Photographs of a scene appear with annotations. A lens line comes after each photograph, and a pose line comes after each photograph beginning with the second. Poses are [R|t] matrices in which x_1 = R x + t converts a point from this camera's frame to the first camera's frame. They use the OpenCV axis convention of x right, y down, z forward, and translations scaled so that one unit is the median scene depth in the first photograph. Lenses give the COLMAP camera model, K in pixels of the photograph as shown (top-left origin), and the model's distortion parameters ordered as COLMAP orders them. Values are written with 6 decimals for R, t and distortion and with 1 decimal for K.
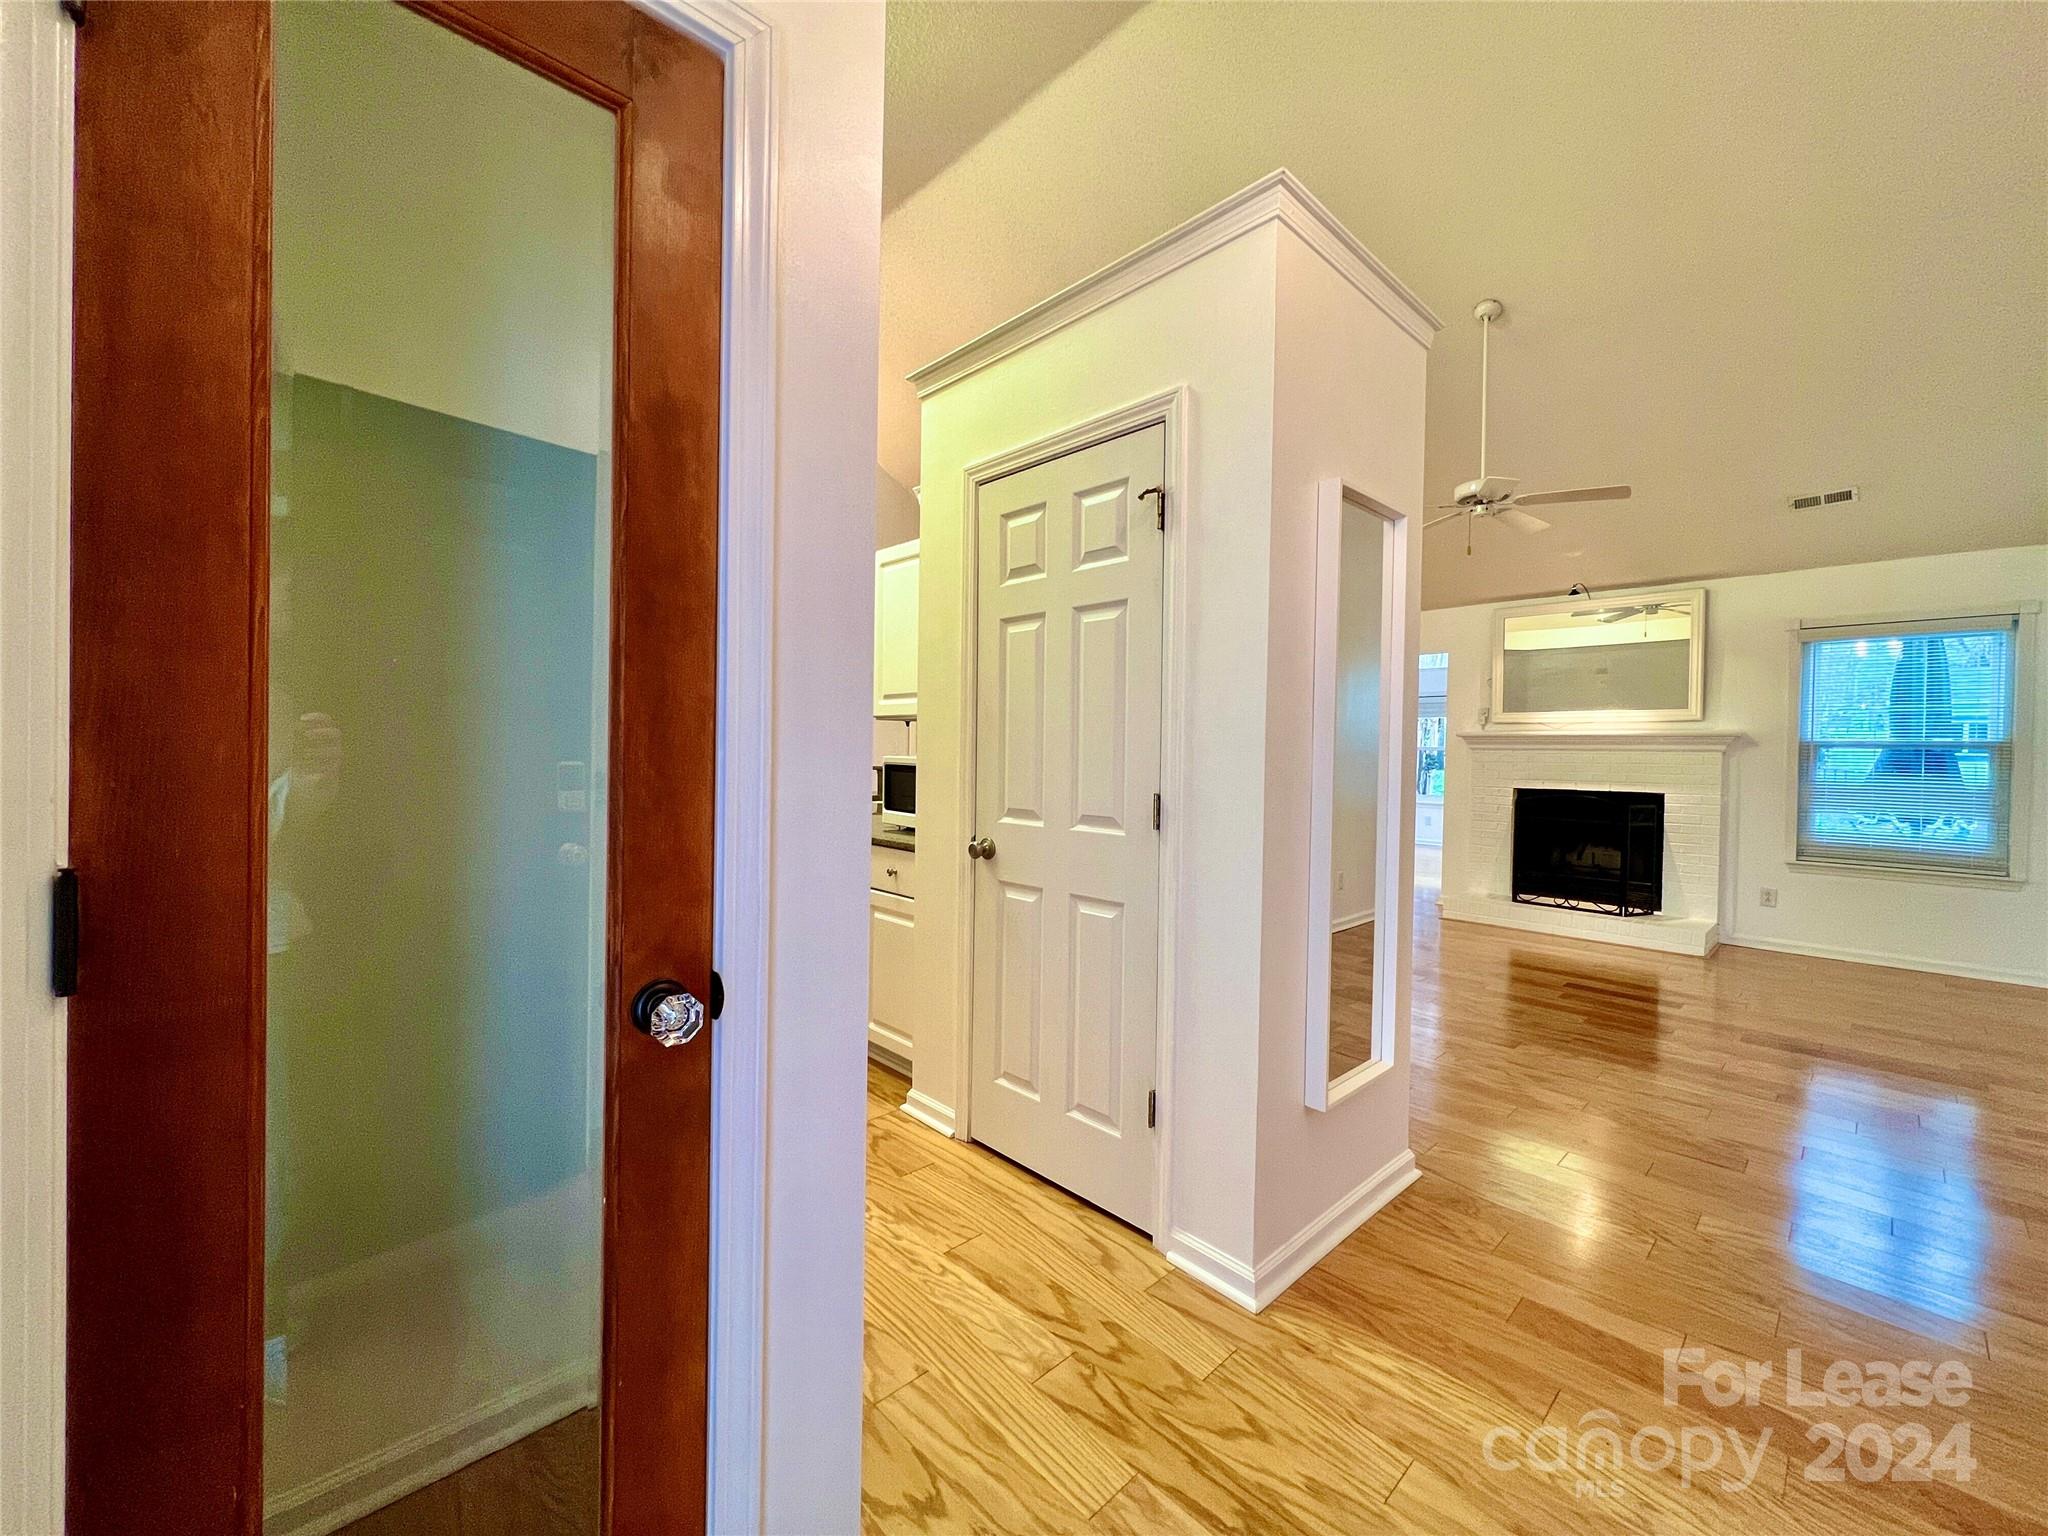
lens RADIAL K [[821.2, 0, 1019.0], [0, 821.2, 760.5], [0, 0, 1]] dist [-0.001369, 0.000583]
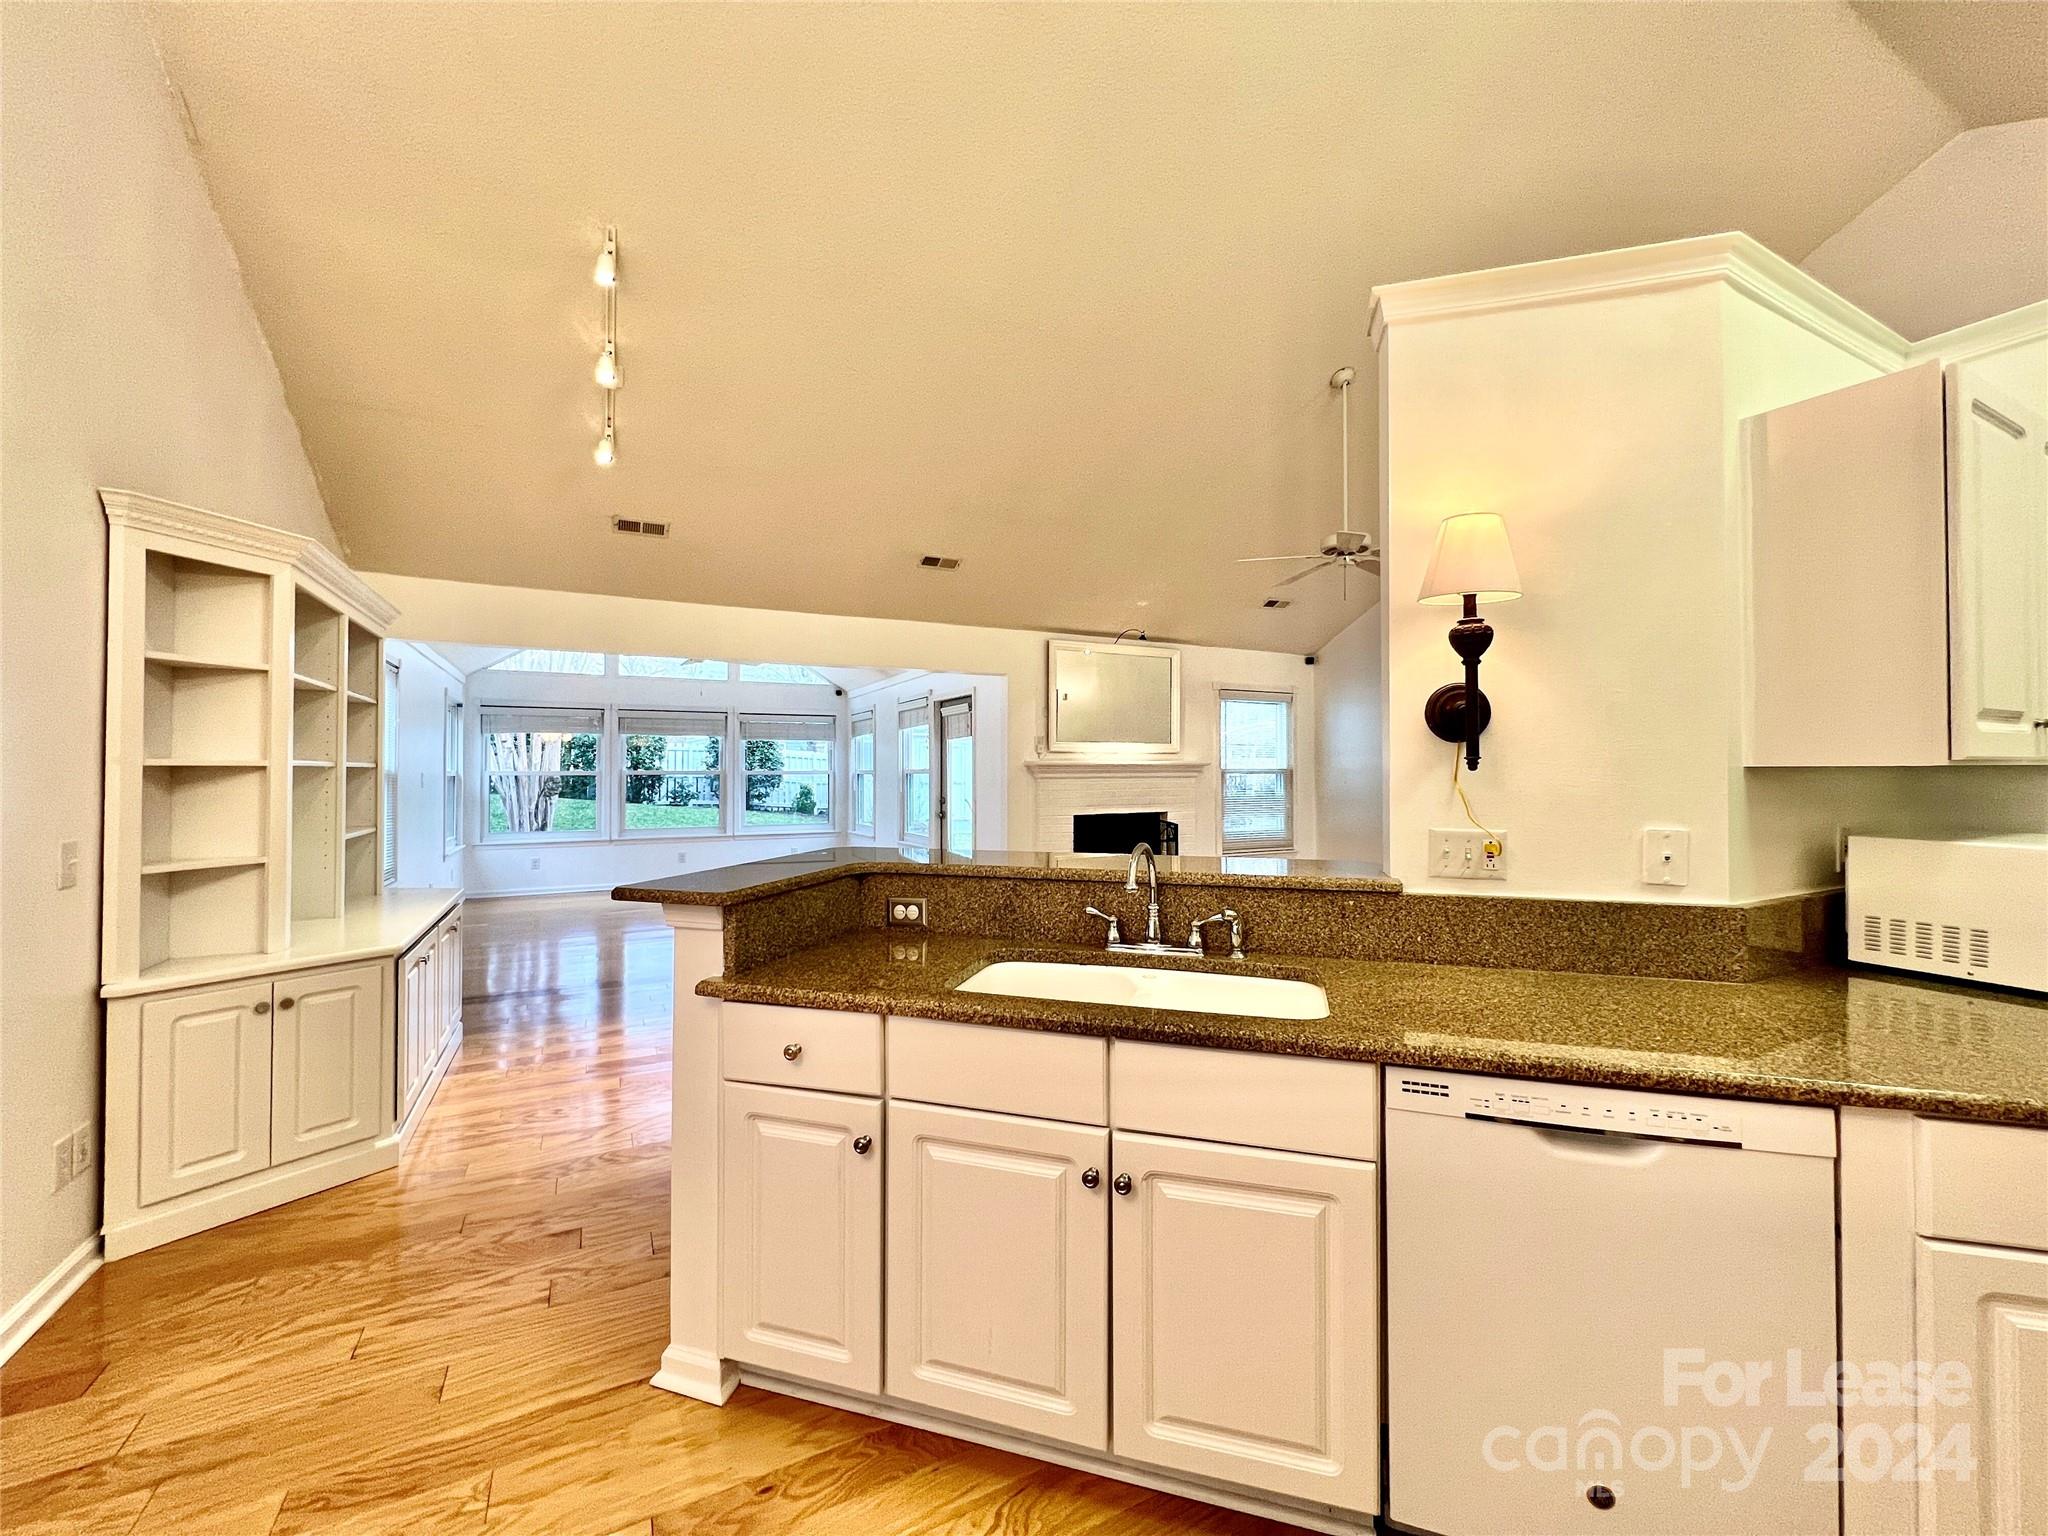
lens RADIAL K [[821.2, 0, 1019.0], [0, 821.2, 760.5], [0, 0, 1]] dist [-0.001369, 0.000583]
pose [[0.274345, 0.007396, 0.961603, -0.485103], [0.028198, 0.999479, -0.015732, -0.024722], [-0.961218, 0.031431, 0.273993, 0.913337]]
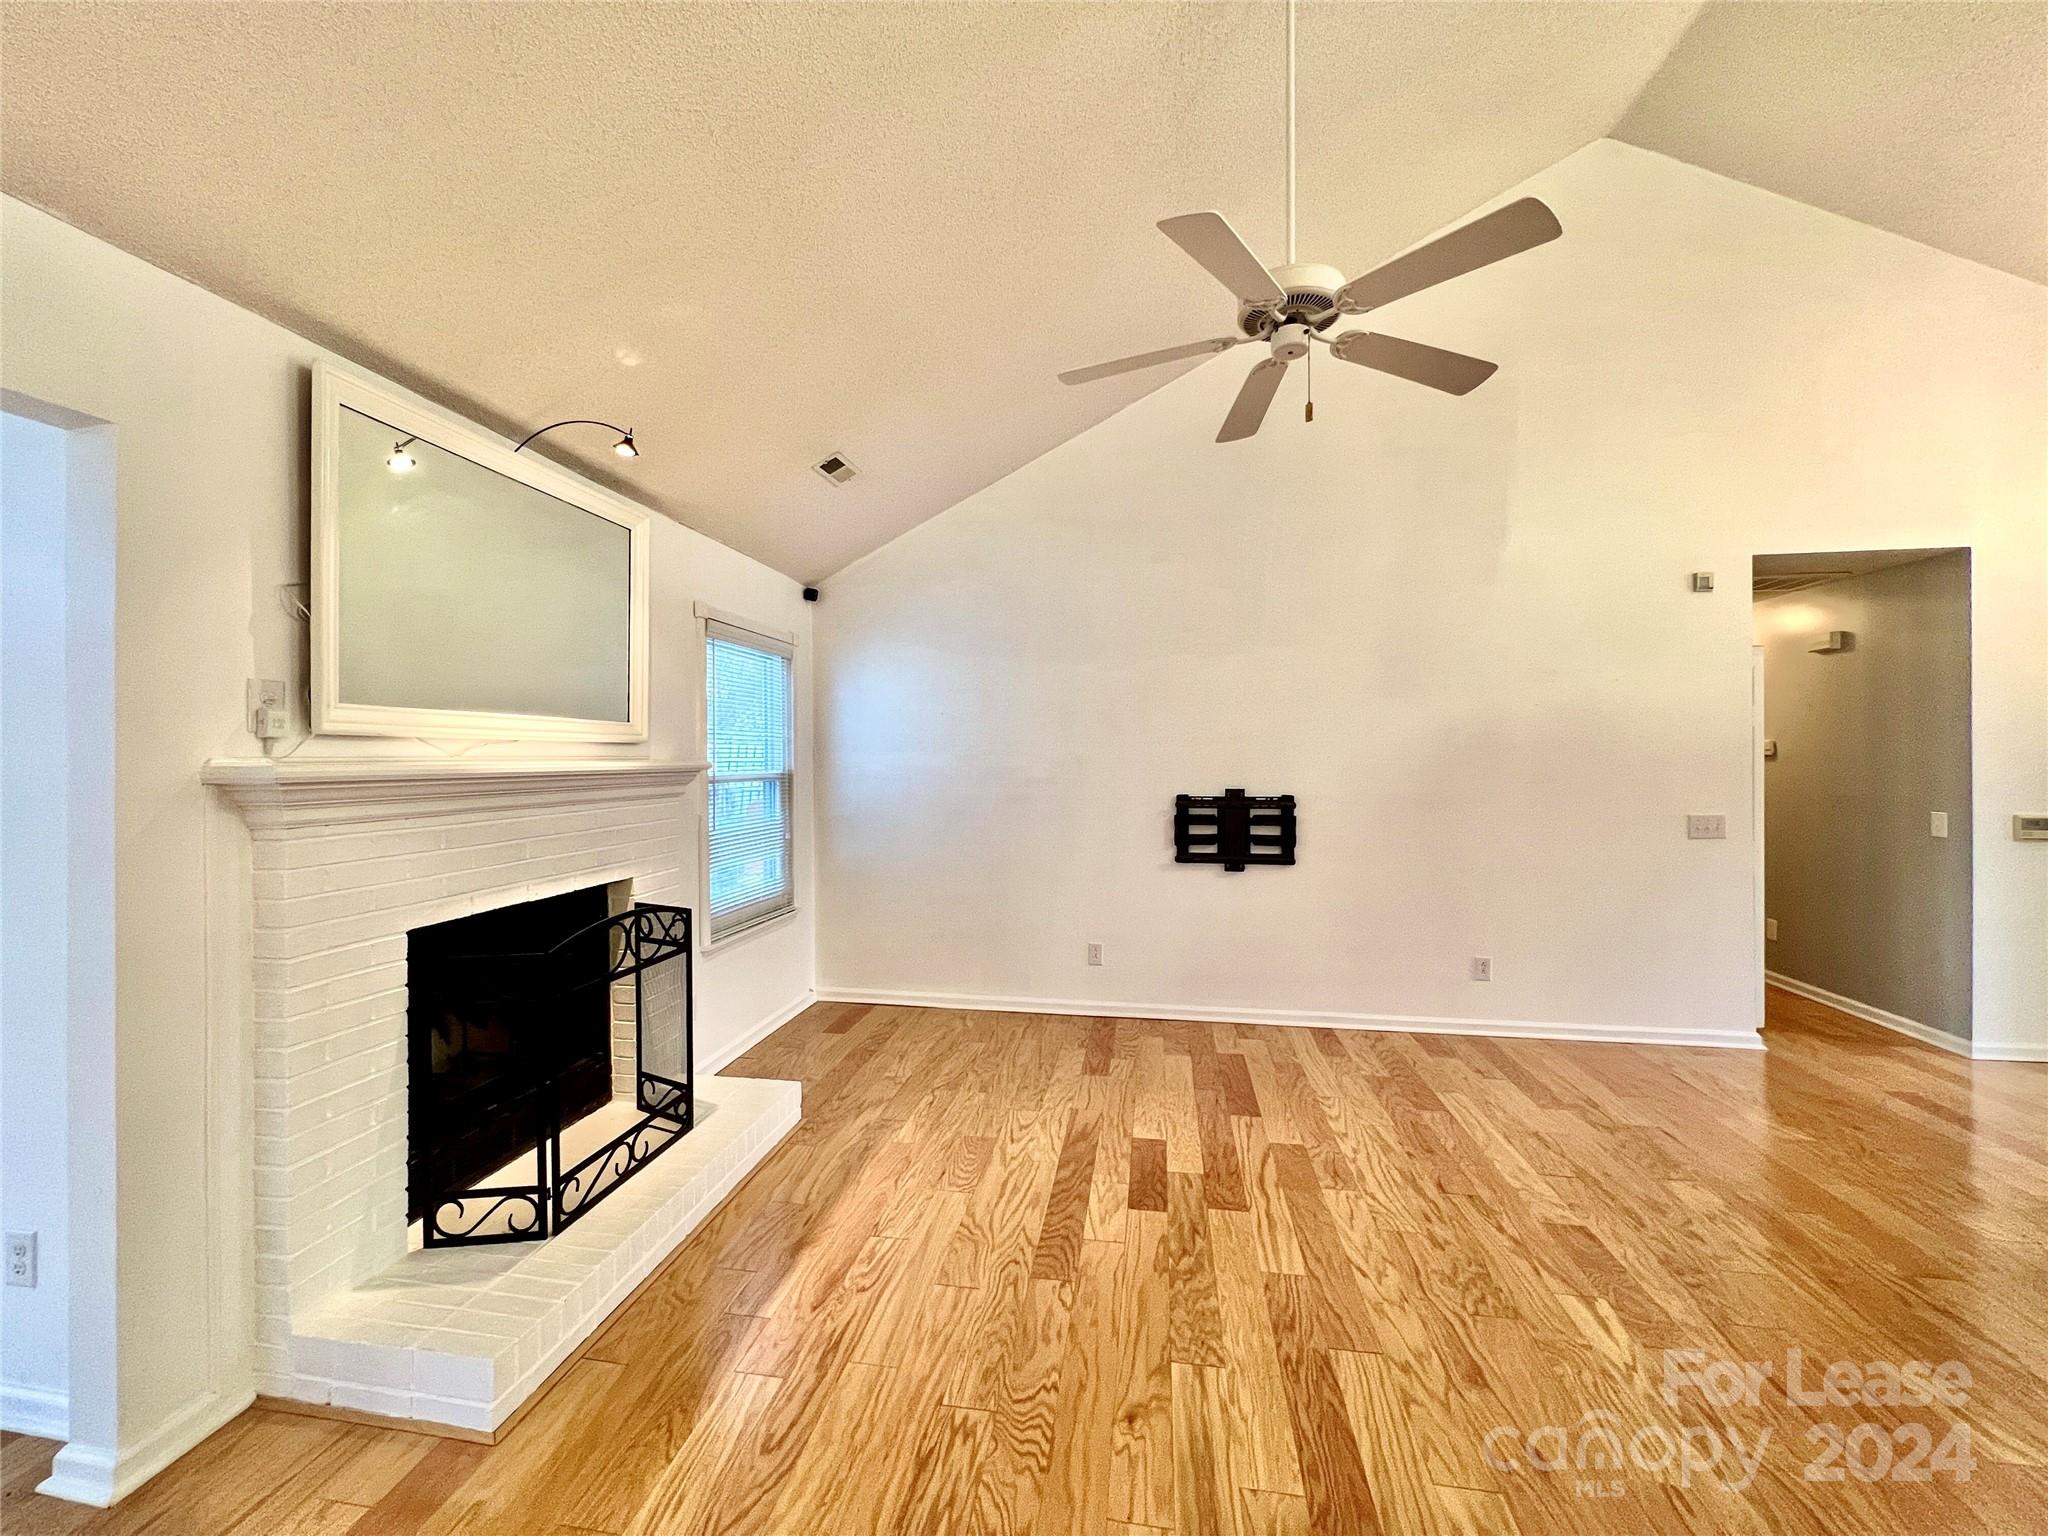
lens RADIAL K [[821.2, 0, 1019.0], [0, 821.2, 760.5], [0, 0, 1]] dist [-0.001369, 0.000583]
pose [[-0.605713, -0.003323, 0.795676, 0.209783], [0.022465, 0.999521, 0.021275, -0.044619], [-0.795366, 0.030761, -0.605348, 1.172666]]
